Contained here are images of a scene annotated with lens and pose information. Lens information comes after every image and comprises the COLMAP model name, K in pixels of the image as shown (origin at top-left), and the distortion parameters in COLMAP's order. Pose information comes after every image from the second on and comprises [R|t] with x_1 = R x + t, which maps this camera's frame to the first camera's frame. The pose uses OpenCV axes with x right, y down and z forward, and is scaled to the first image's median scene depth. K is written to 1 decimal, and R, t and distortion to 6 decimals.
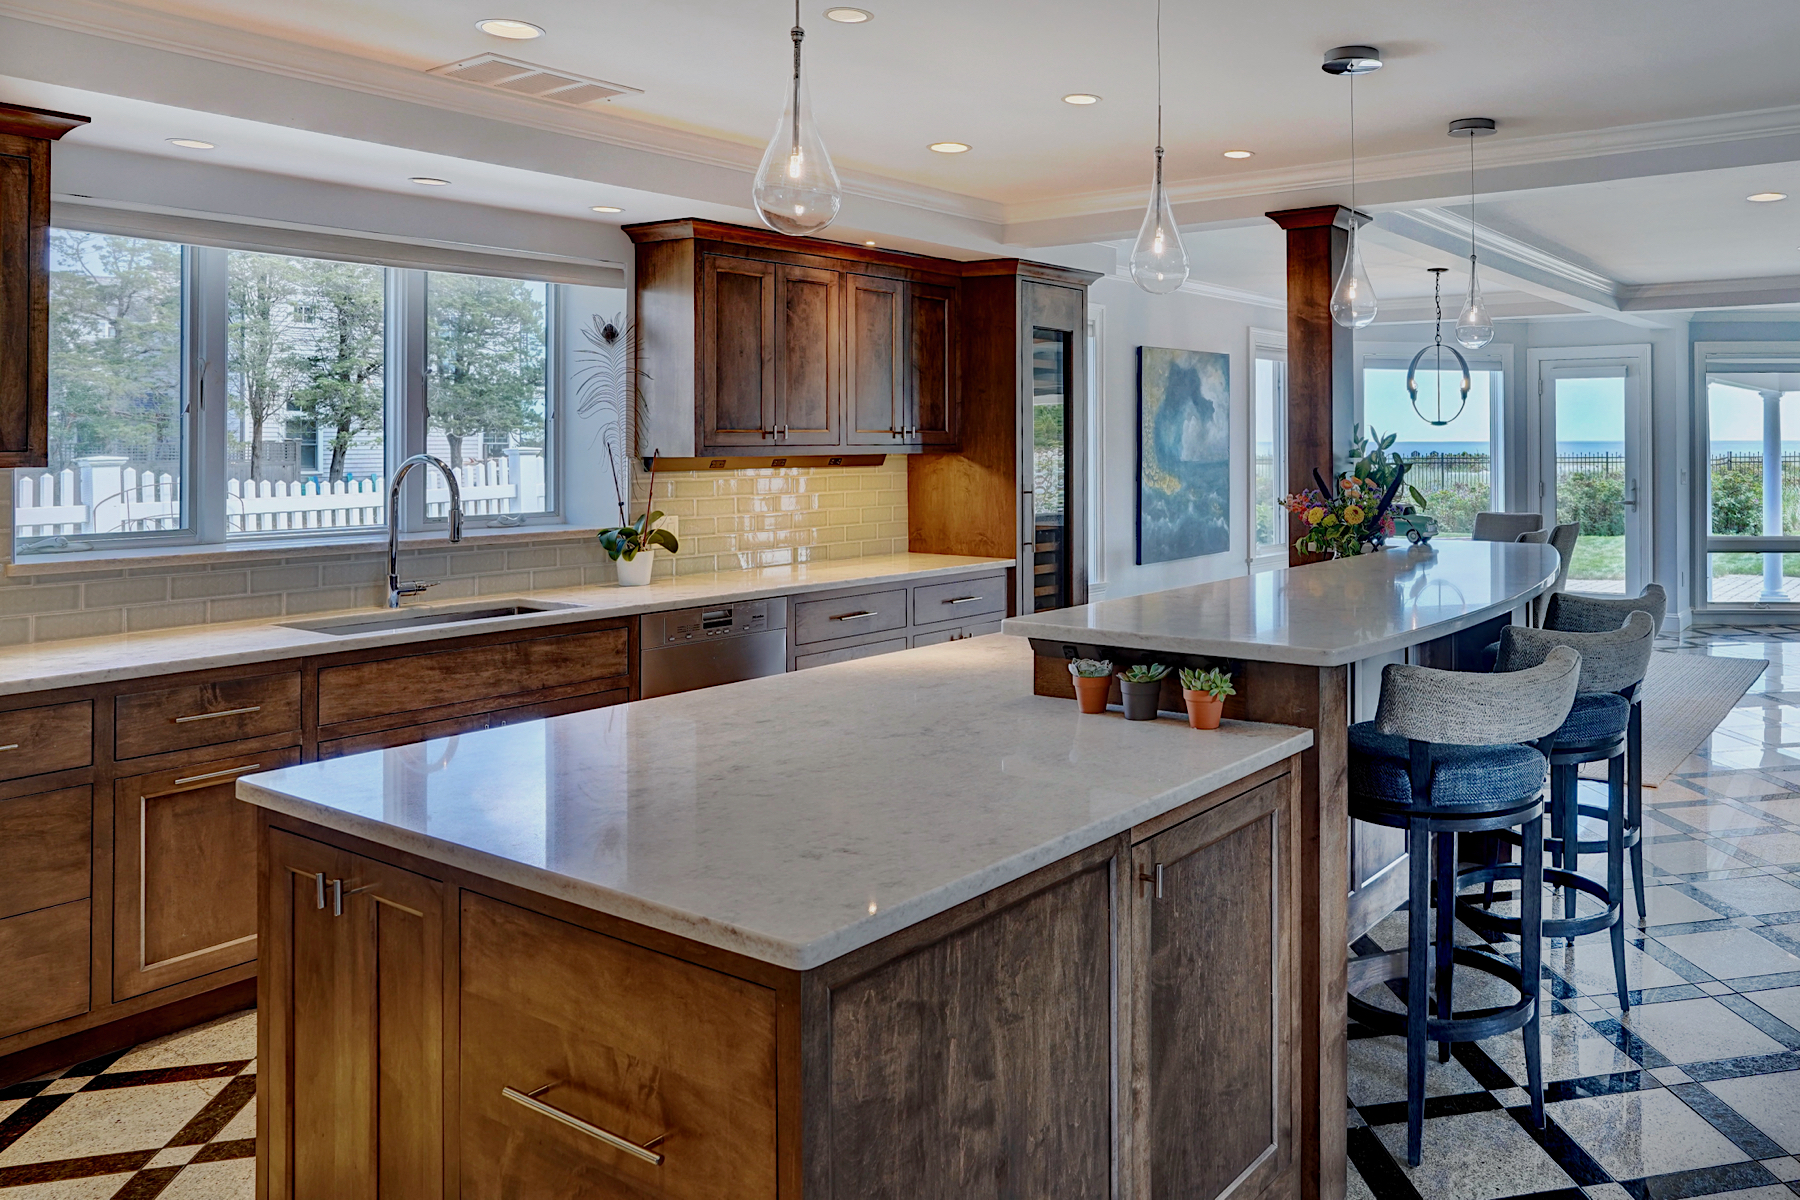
lens RADIAL K [[1384.9, 0, 1133.2], [0, 1384.9, 420.6], [0, 0, 1]] dist [-0.062271, 0.028145]
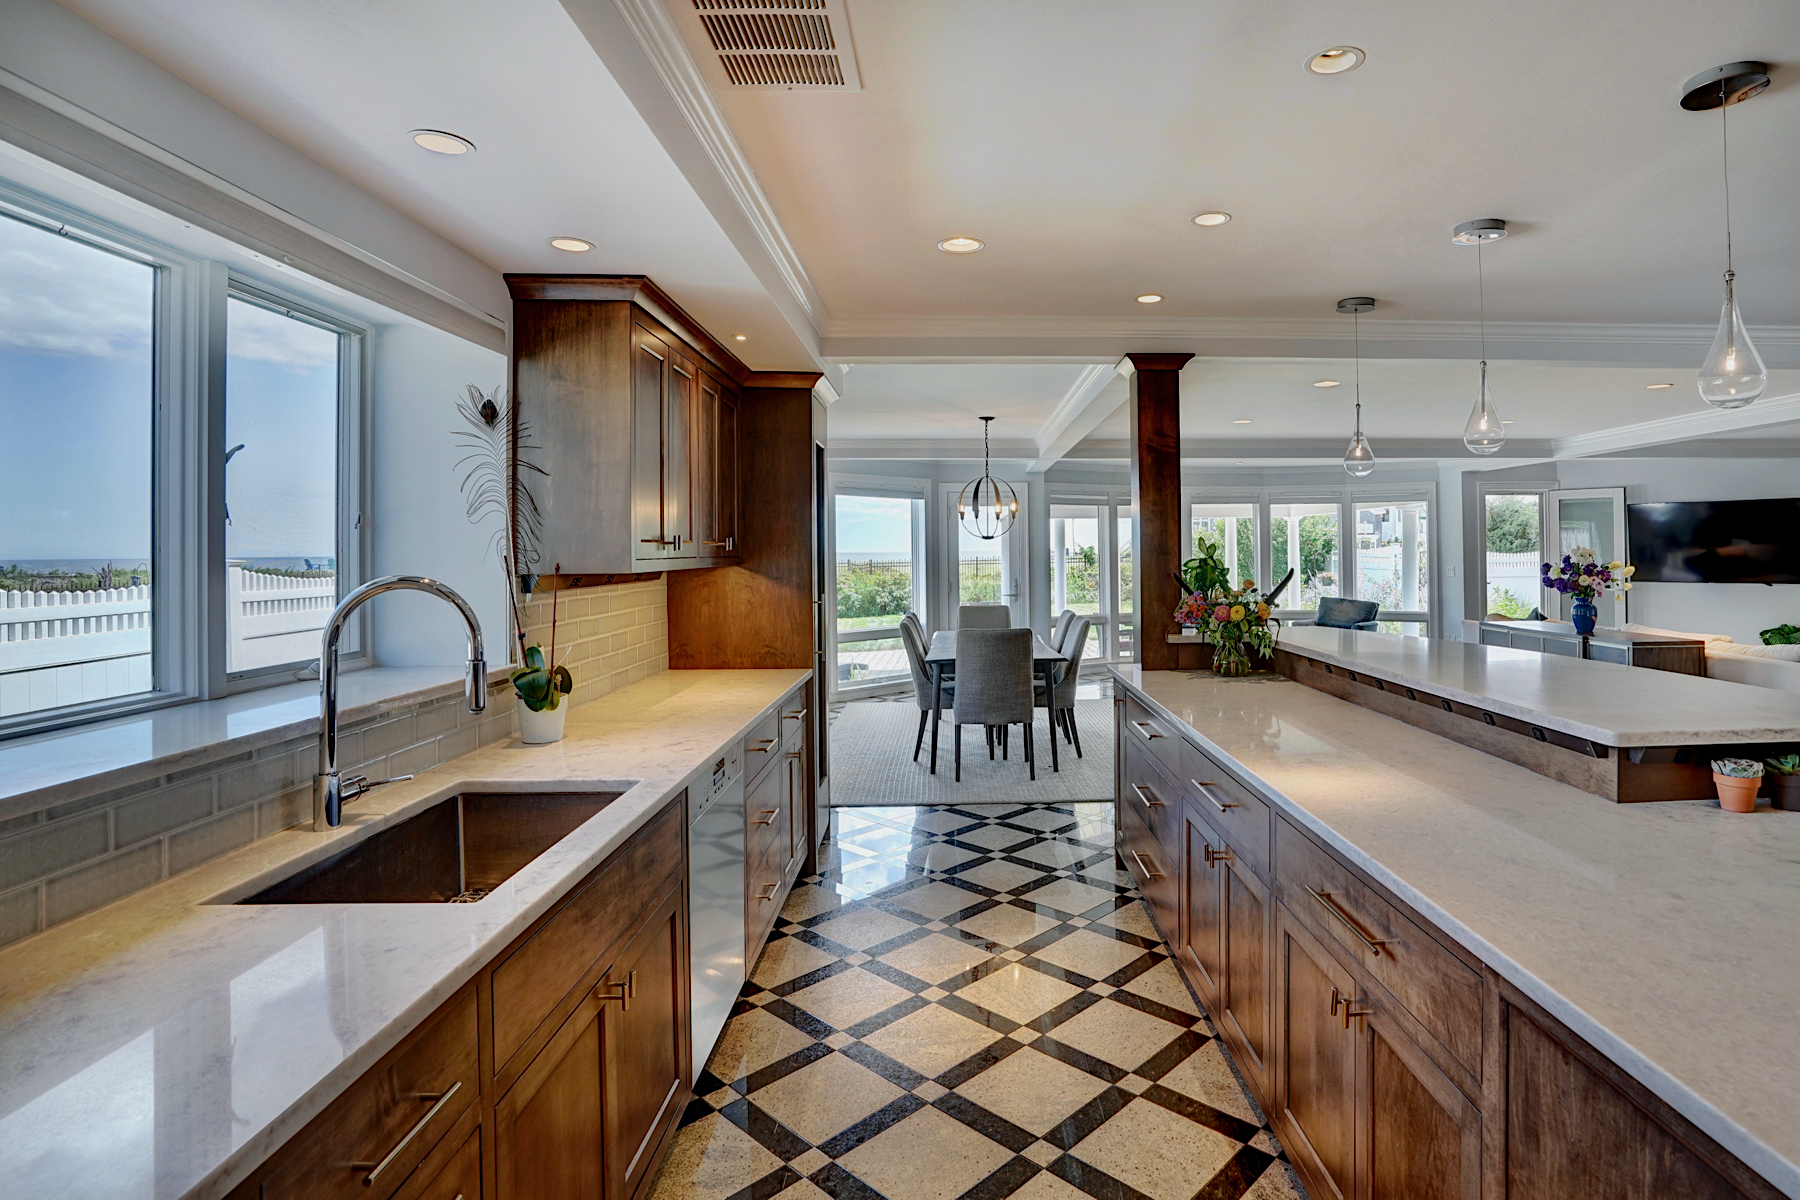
lens RADIAL K [[974.9, 0, 988.6], [0, 974.9, 531.5], [0, 0, 1]] dist [-0.046125, 0.006469]
pose [[0.802808, 0.007459, 0.596191, -0.459421], [-0.002842, 0.999958, -0.008684, 0.006072], [-0.596230, 0.005278, 0.802796, 0.394459]]
